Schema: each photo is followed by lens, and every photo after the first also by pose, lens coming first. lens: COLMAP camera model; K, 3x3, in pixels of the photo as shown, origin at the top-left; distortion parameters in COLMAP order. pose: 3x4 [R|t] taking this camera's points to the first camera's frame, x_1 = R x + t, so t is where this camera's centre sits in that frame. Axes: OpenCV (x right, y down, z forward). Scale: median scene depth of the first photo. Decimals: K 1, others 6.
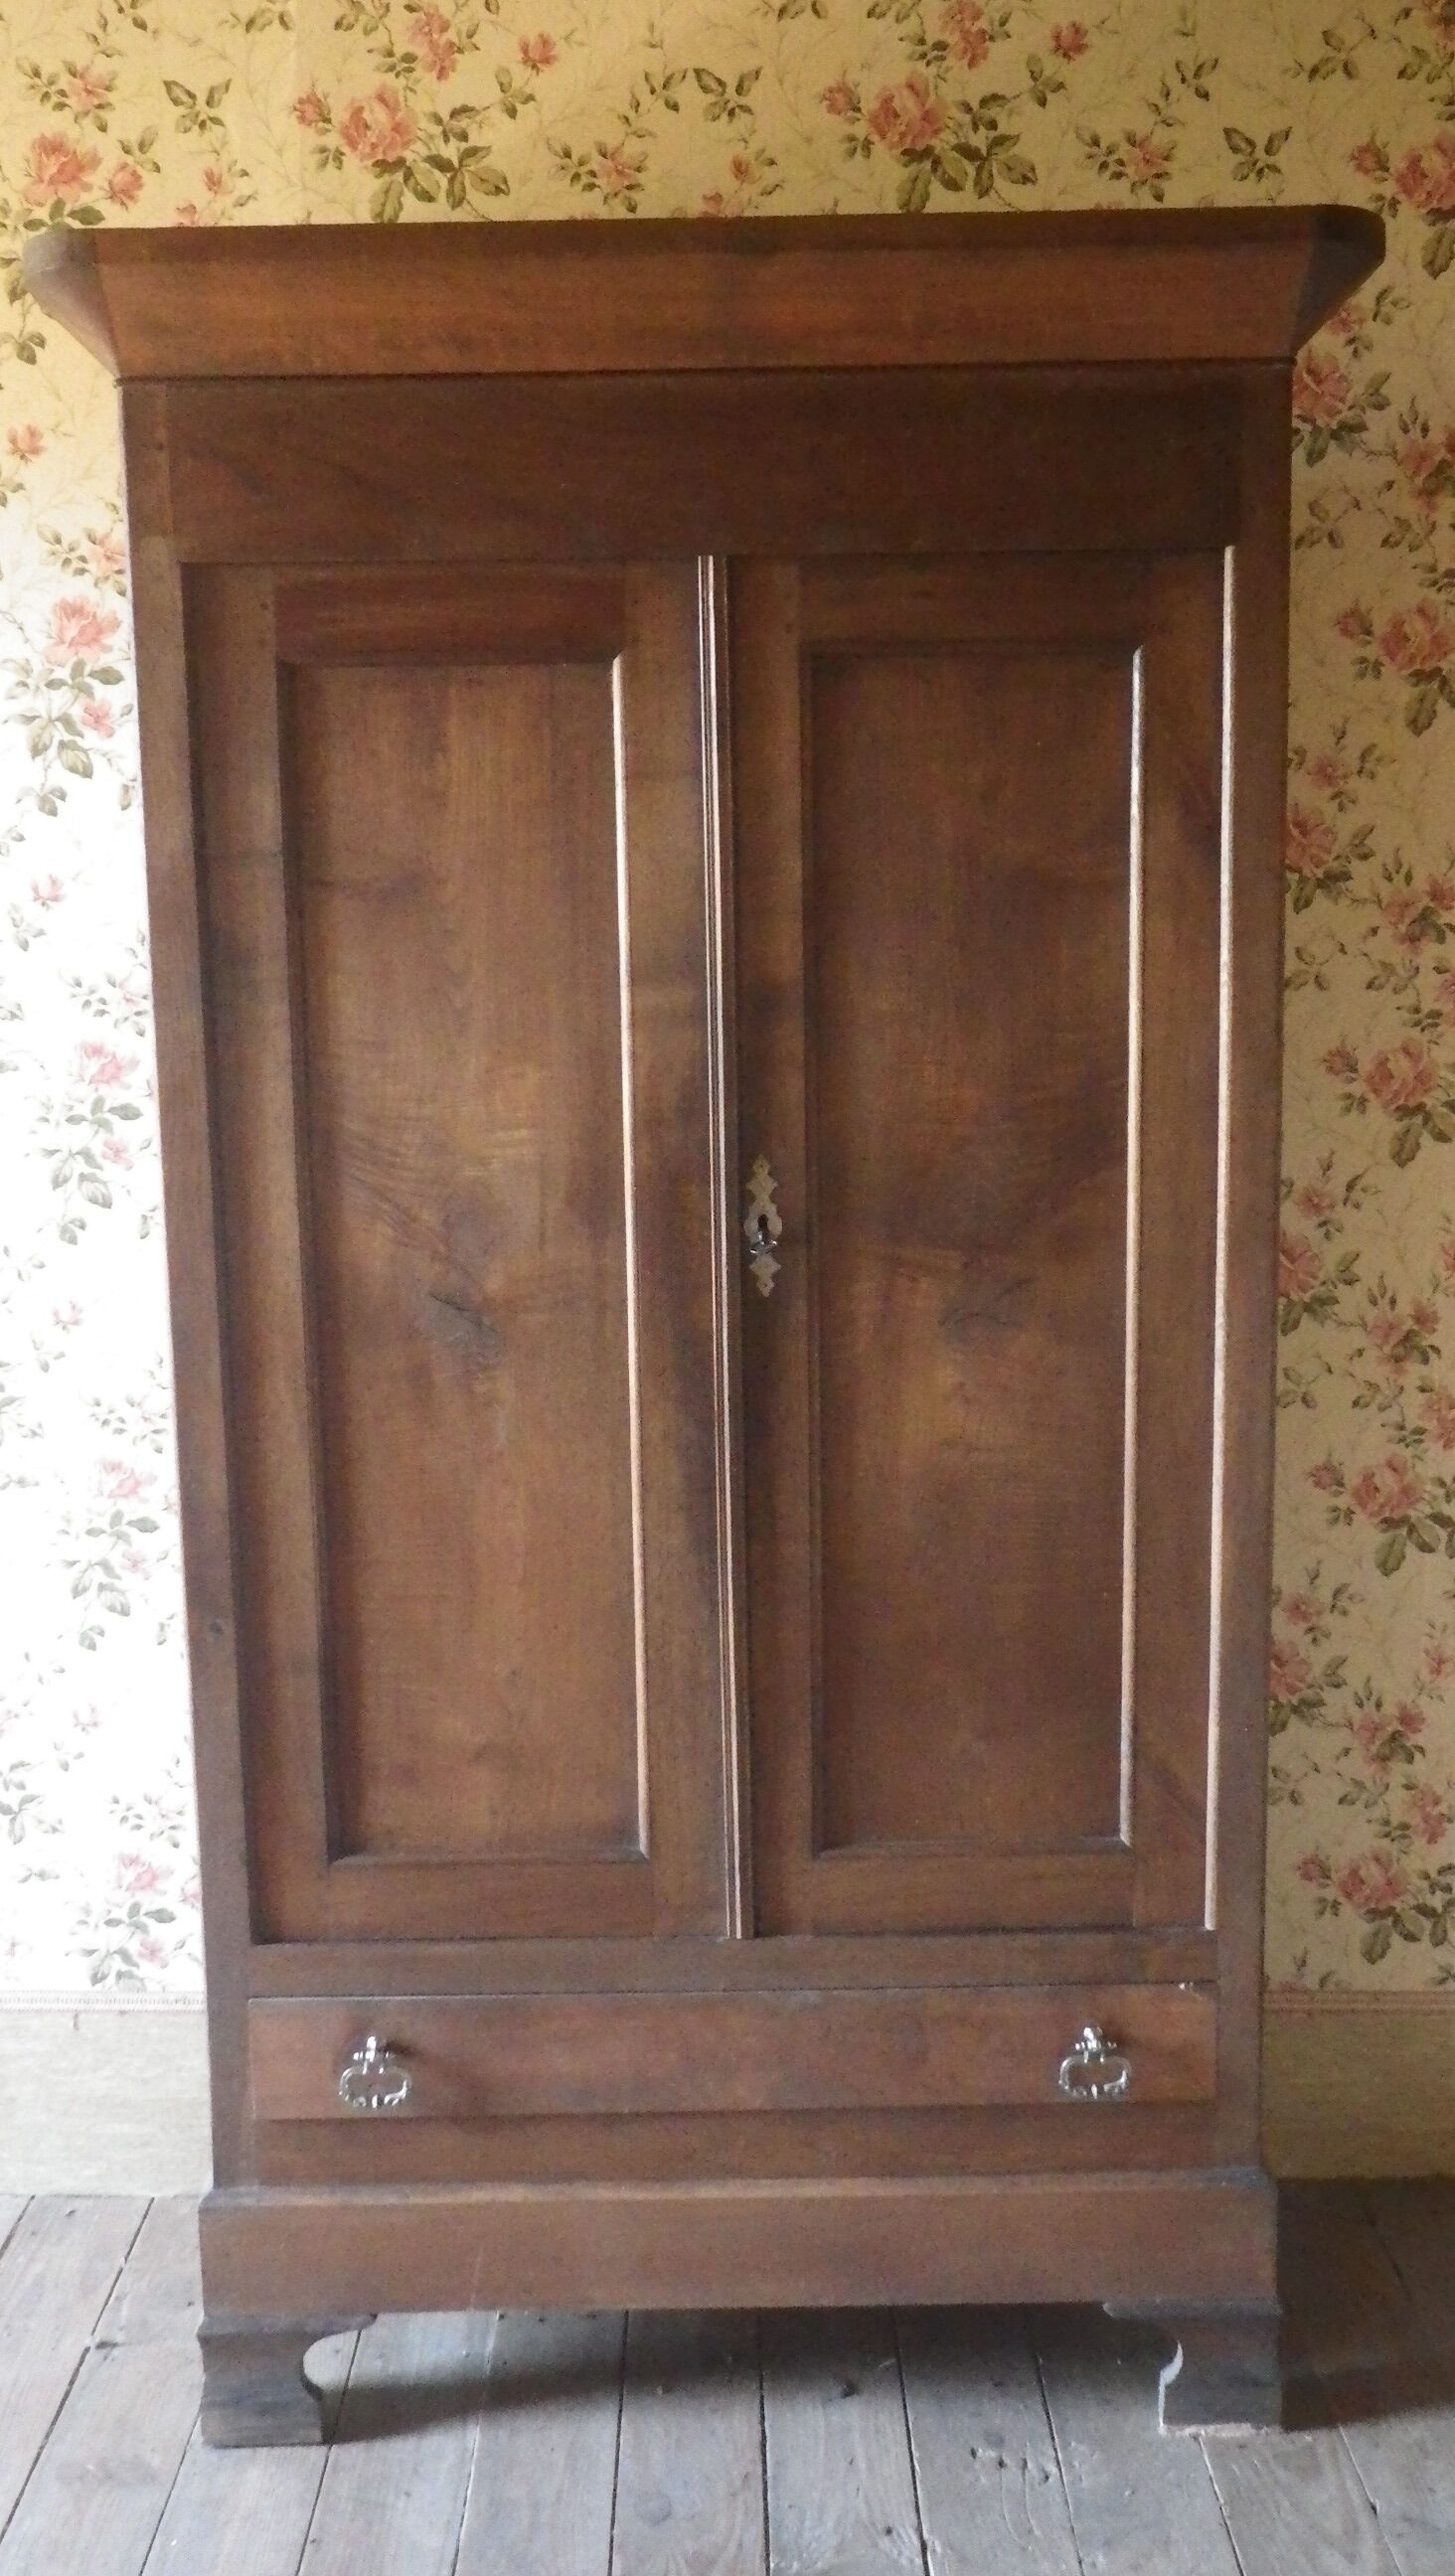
lens RADIAL K [[2150.9, 0, 707.8], [0, 2150.9, 1287.6], [0, 0, 1]] dist [-0.004461, 0.008084]
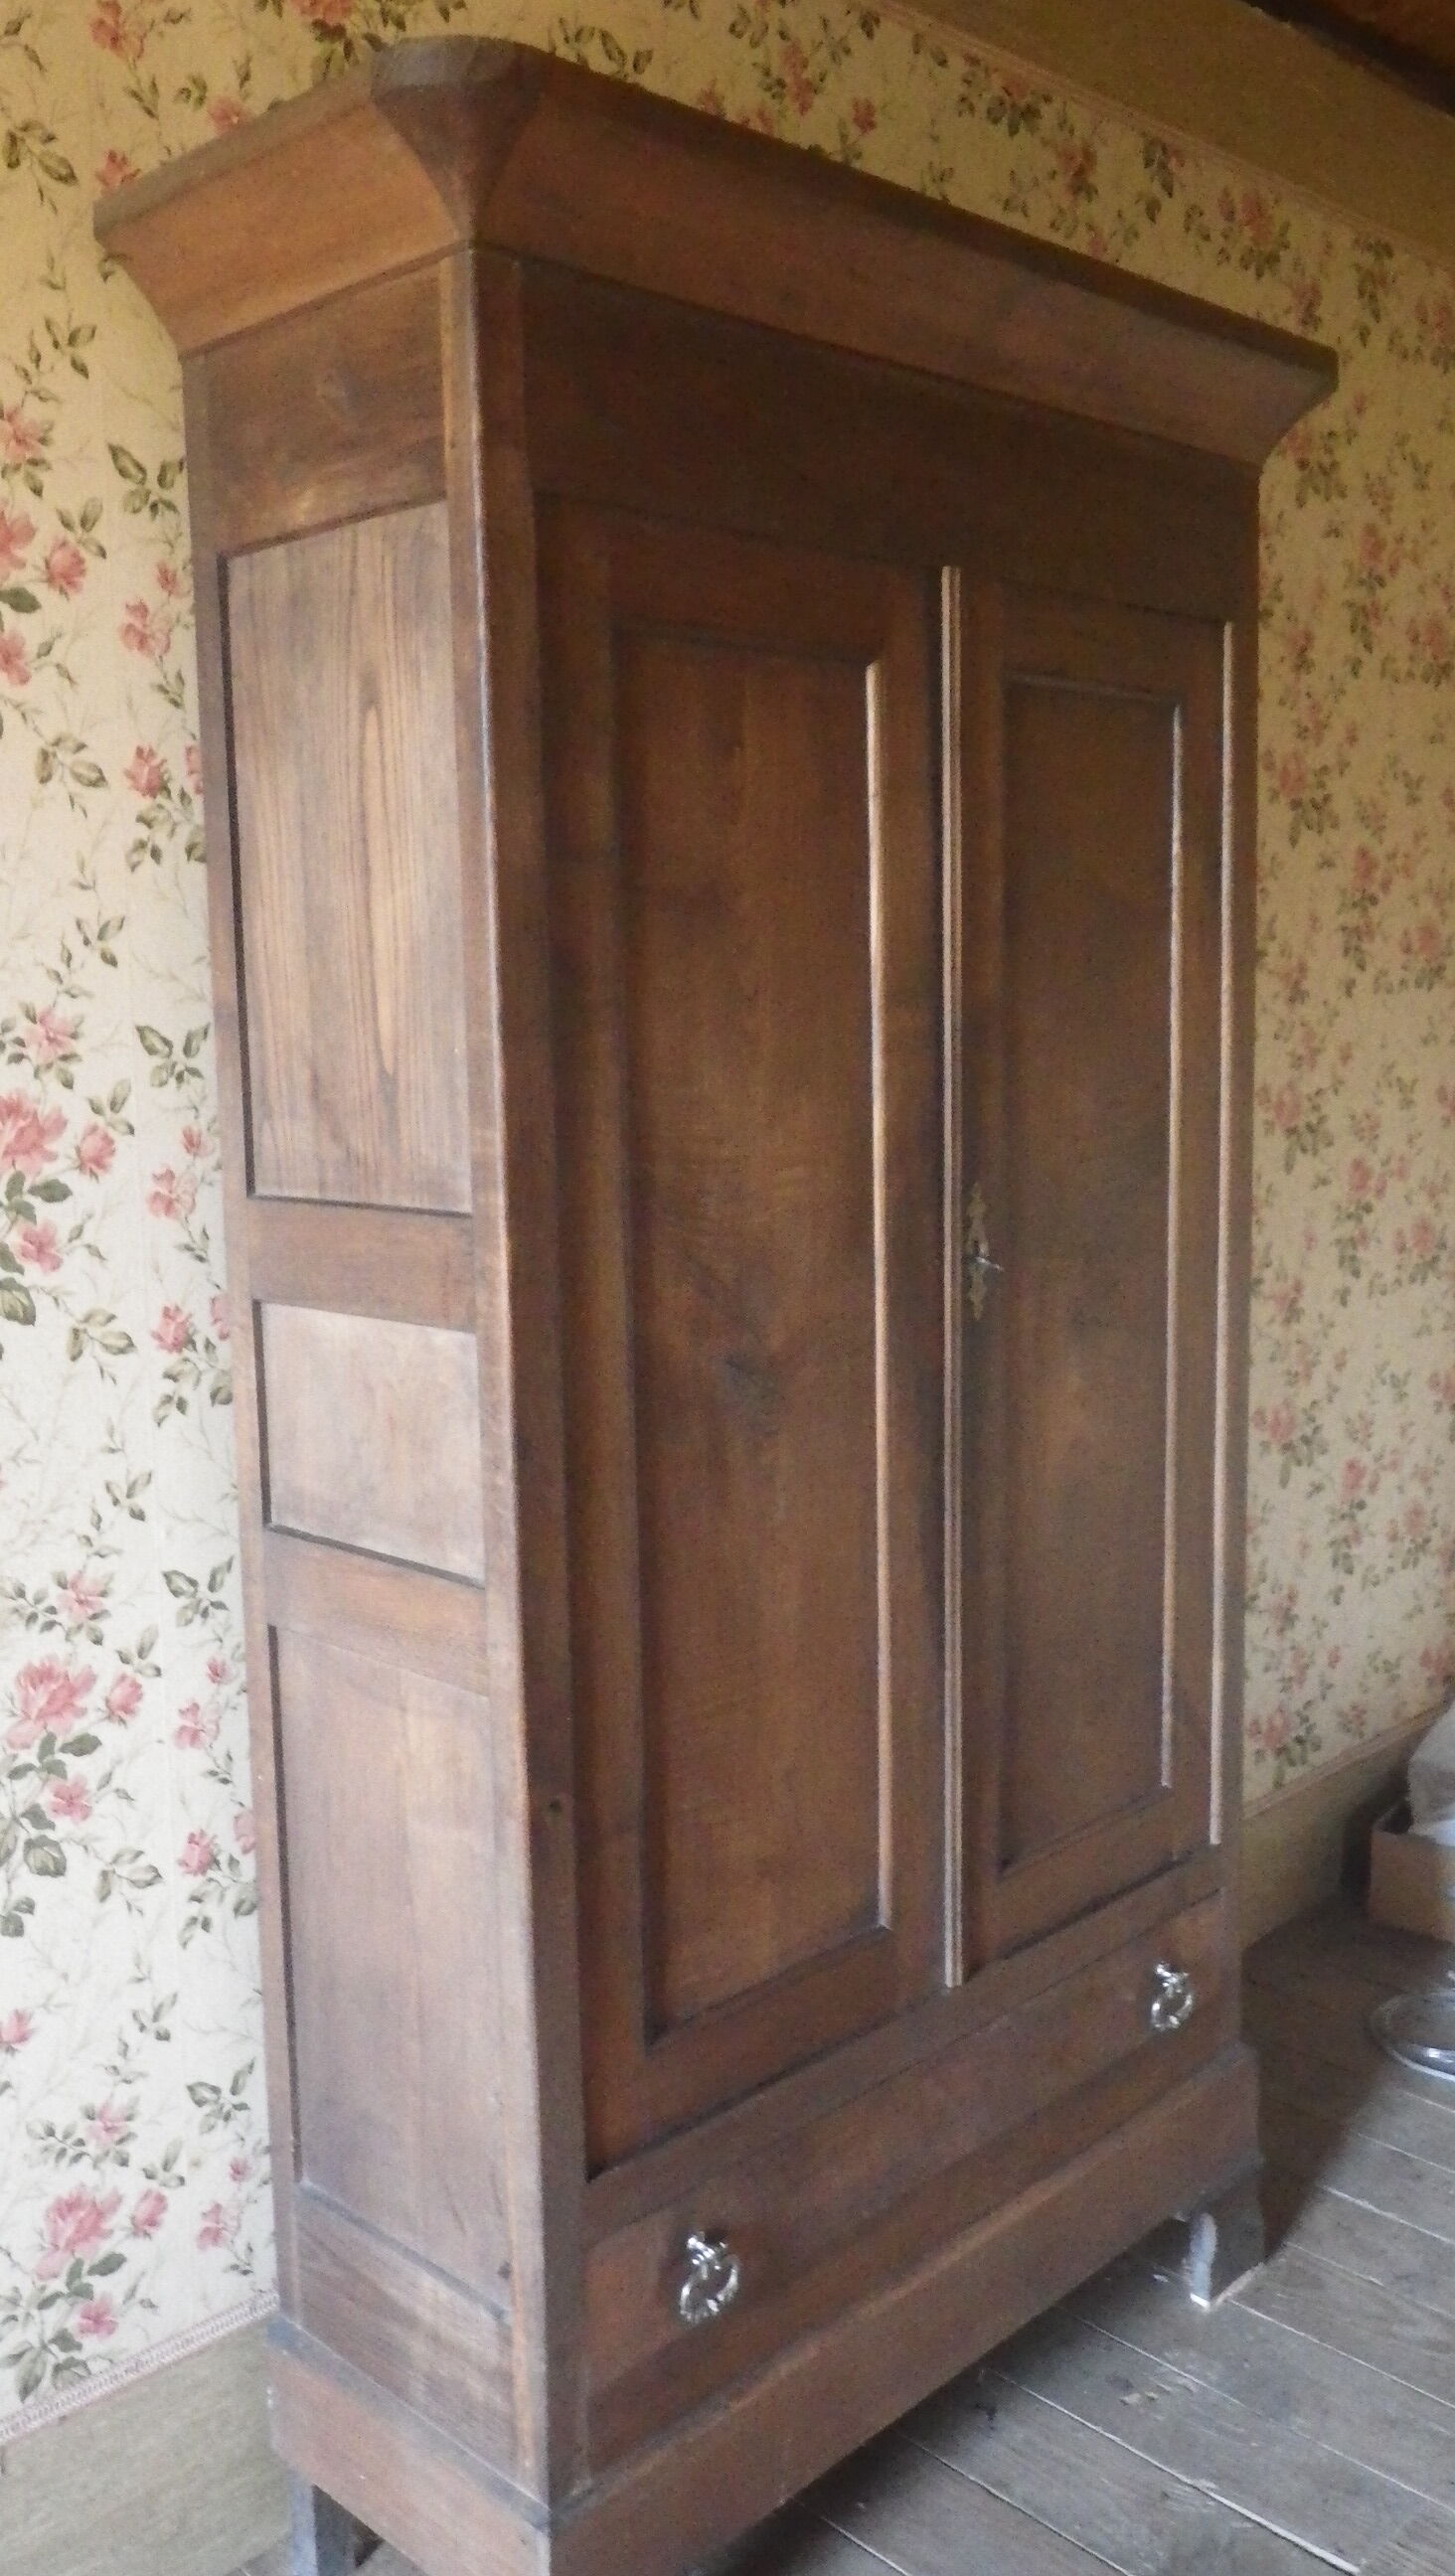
lens RADIAL K [[2150.9, 0, 707.1], [0, 2150.9, 1285.5], [0, 0, 1]] dist [-0.004461, 0.008084]
pose [[0.712975, -0.093888, 0.694875, -0.703657], [0.113122, 0.993415, 0.018157, -0.041996], [-0.692004, 0.065660, 0.718901, 0.353902]]
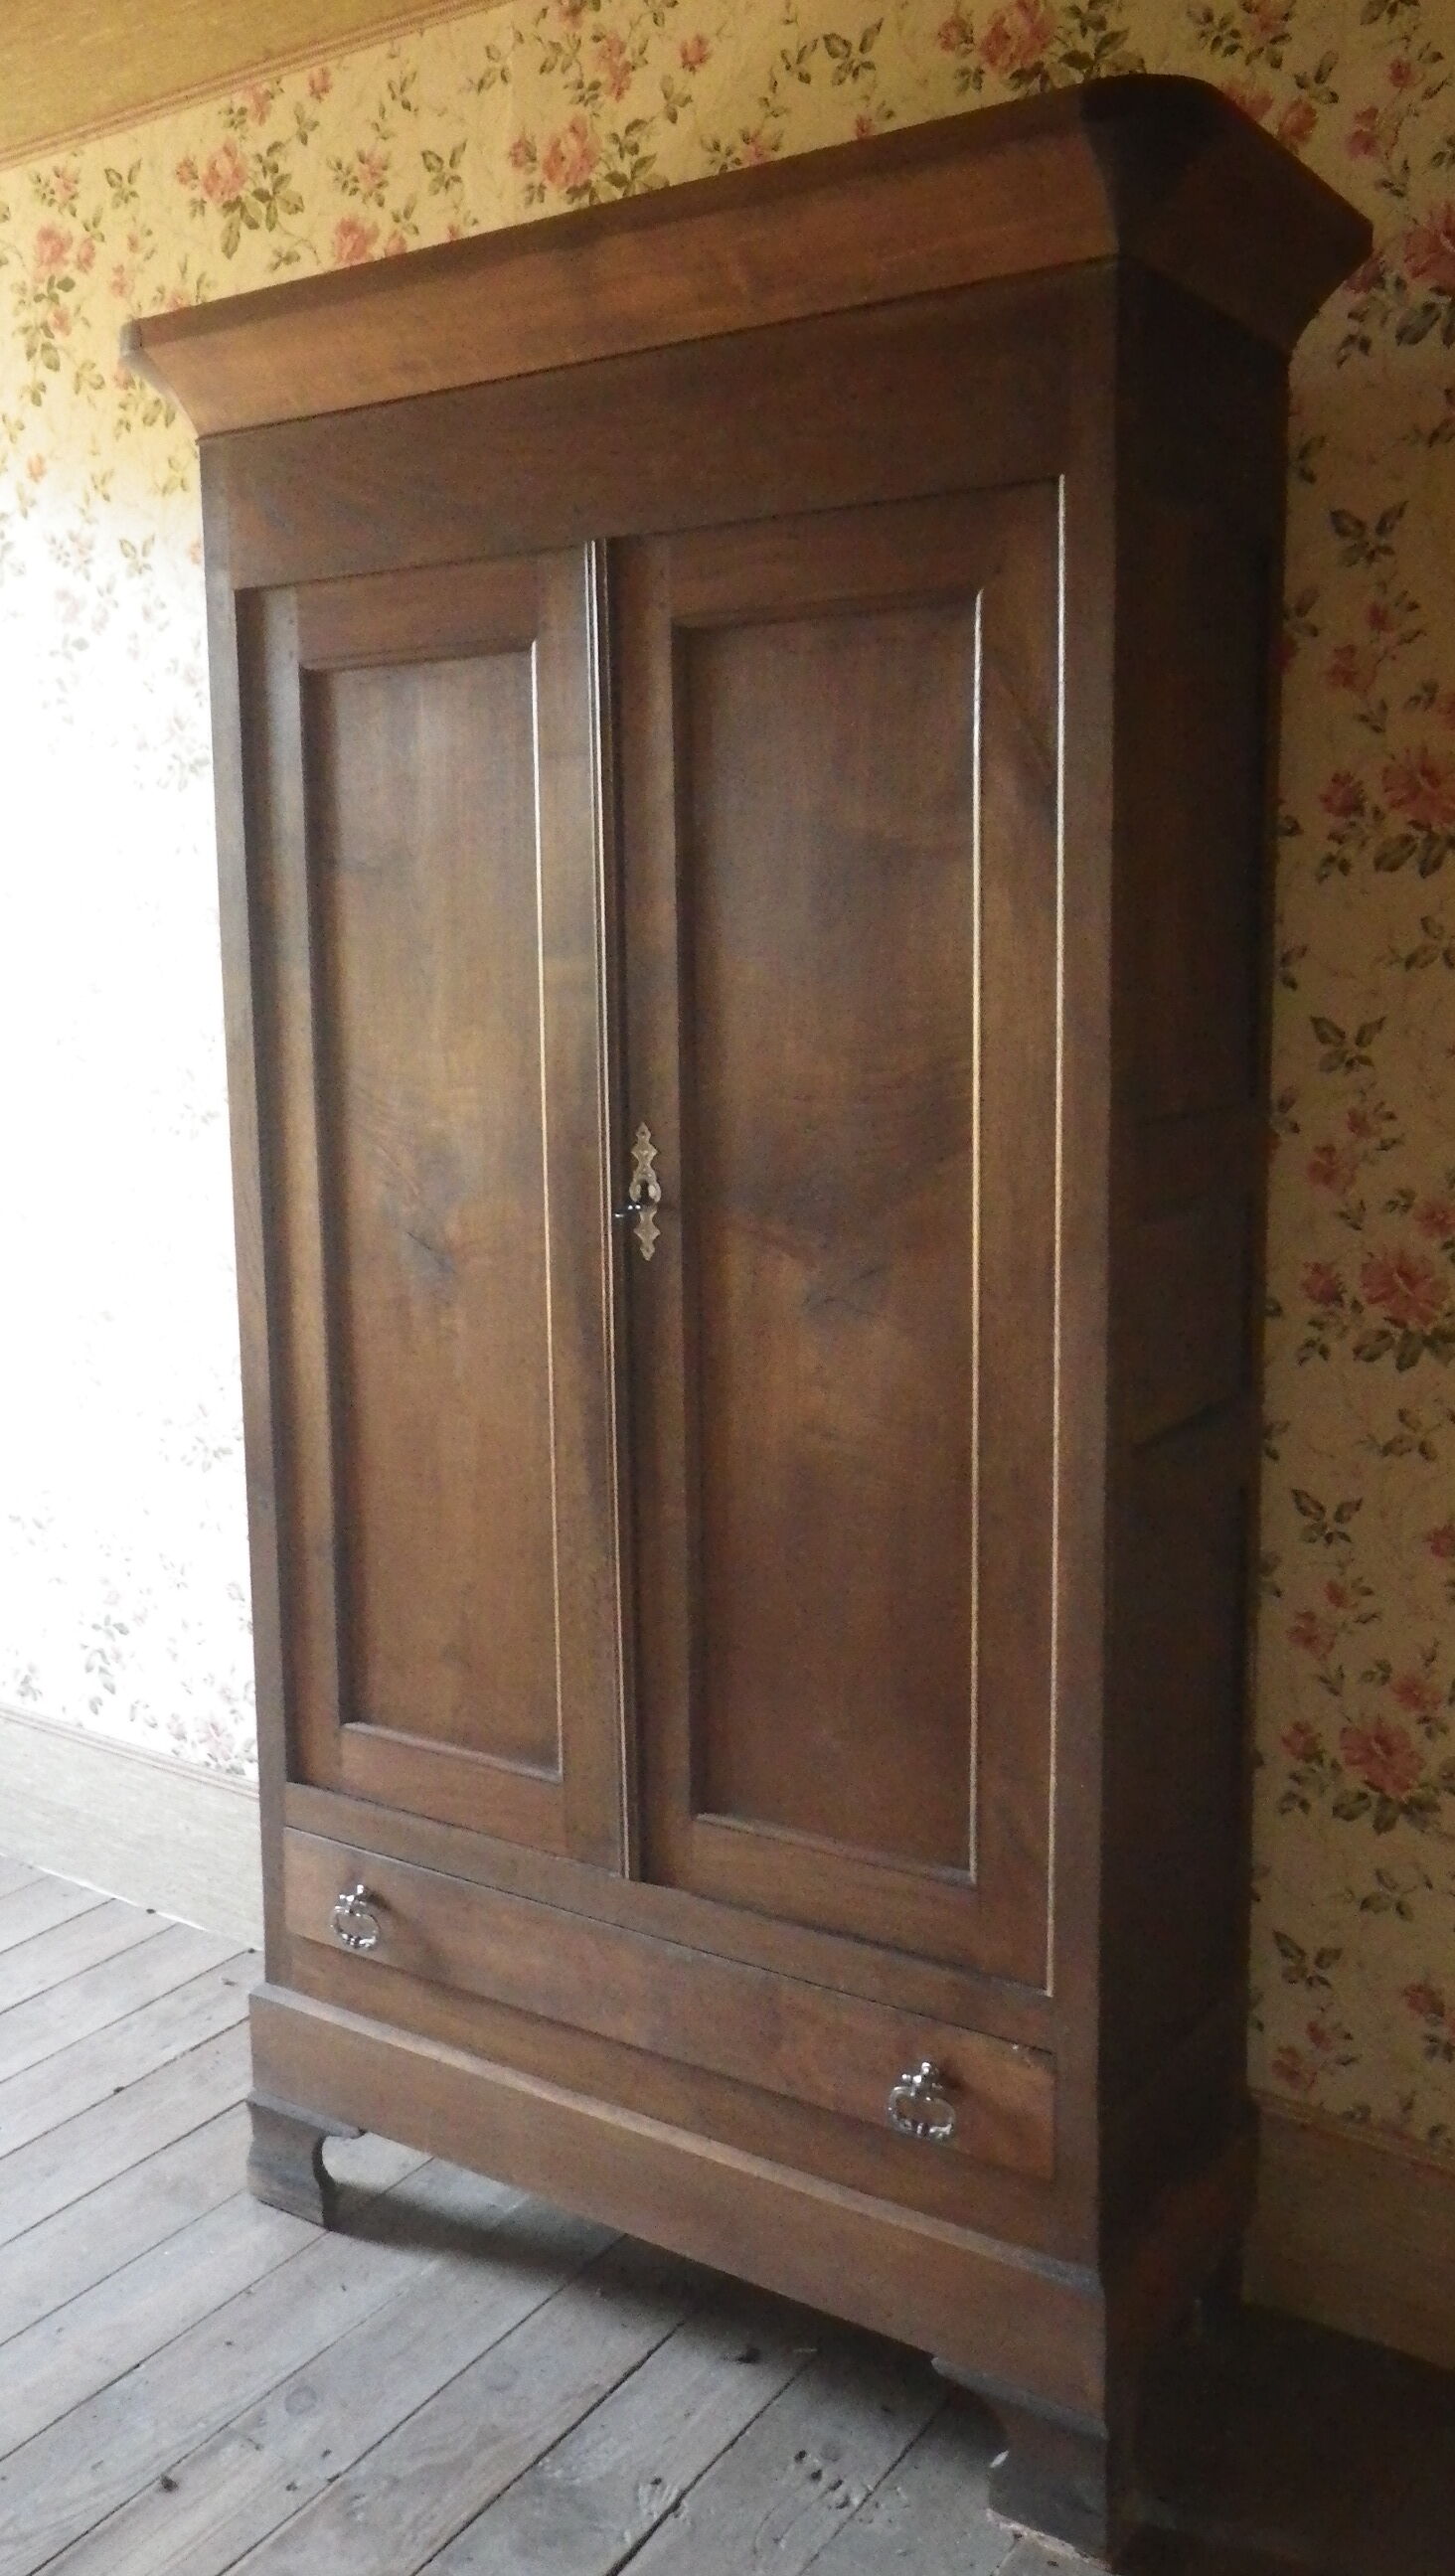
lens RADIAL K [[2150.9, 0, 706.3], [0, 2150.9, 1287.7], [0, 0, 1]] dist [-0.004461, 0.008084]
pose [[0.830663, 0.094550, -0.548689, 0.578846], [-0.085317, 0.995452, 0.042374, -0.027229], [0.550200, 0.011614, 0.834952, 0.150427]]
